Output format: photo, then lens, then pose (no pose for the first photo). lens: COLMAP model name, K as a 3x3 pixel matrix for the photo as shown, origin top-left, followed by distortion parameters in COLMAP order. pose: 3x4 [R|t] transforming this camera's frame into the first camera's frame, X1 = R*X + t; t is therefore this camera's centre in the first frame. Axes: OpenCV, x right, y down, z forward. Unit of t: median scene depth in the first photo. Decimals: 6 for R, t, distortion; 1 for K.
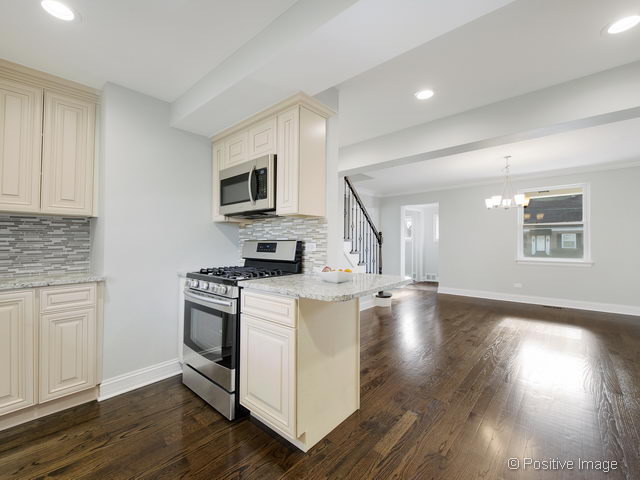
lens RADIAL K [[280.6, 0, 318.6], [0, 280.6, 242.5], [0, 0, 1]] dist [-0.000562, 0.000402]
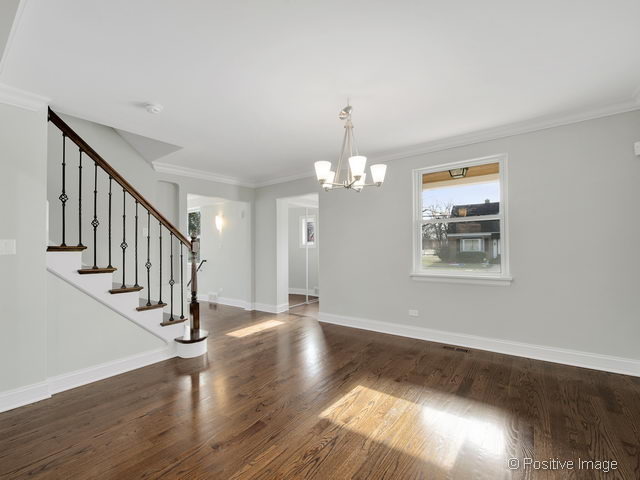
lens RADIAL K [[280.6, 0, 315.1], [0, 280.6, 242.0], [0, 0, 1]] dist [-0.000562, 0.000402]
pose [[0.998174, -0.011702, 0.059266, 0.118438], [0.012423, 0.999853, -0.011815, -0.002901], [-0.059119, 0.012529, 0.998172, 0.092694]]
